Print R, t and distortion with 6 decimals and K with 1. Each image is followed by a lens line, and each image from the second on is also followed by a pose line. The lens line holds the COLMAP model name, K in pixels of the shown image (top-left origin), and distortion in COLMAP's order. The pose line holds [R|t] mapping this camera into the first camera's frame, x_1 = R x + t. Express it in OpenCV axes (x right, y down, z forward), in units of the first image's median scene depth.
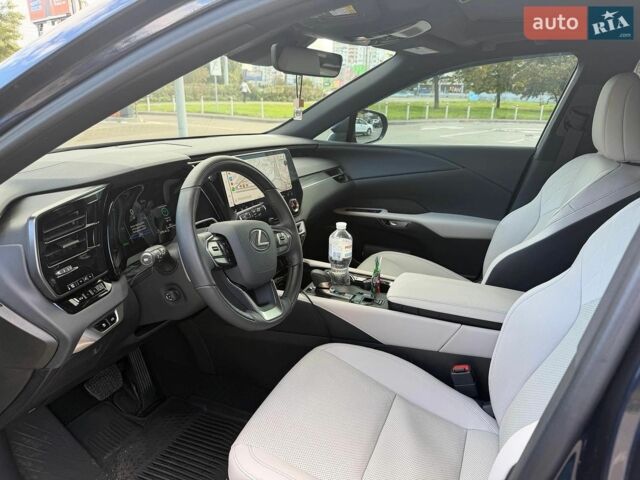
lens RADIAL K [[456.5, 0, 322.5], [0, 456.5, 245.3], [0, 0, 1]] dist [0.025552, -0.030924]
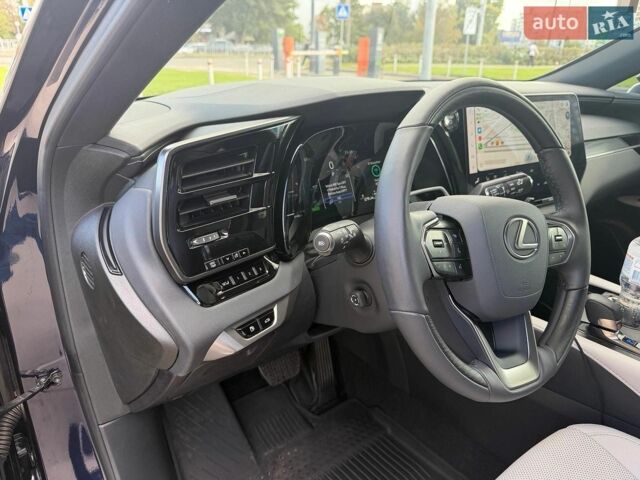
lens RADIAL K [[456.5, 0, 322.5], [0, 456.5, 245.3], [0, 0, 1]] dist [0.025552, -0.030924]
pose [[0.878993, 0.179282, -0.441847, -0.098106], [-0.149159, 0.983504, 0.102333, -0.022390], [0.452904, -0.024045, 0.891235, 0.387424]]
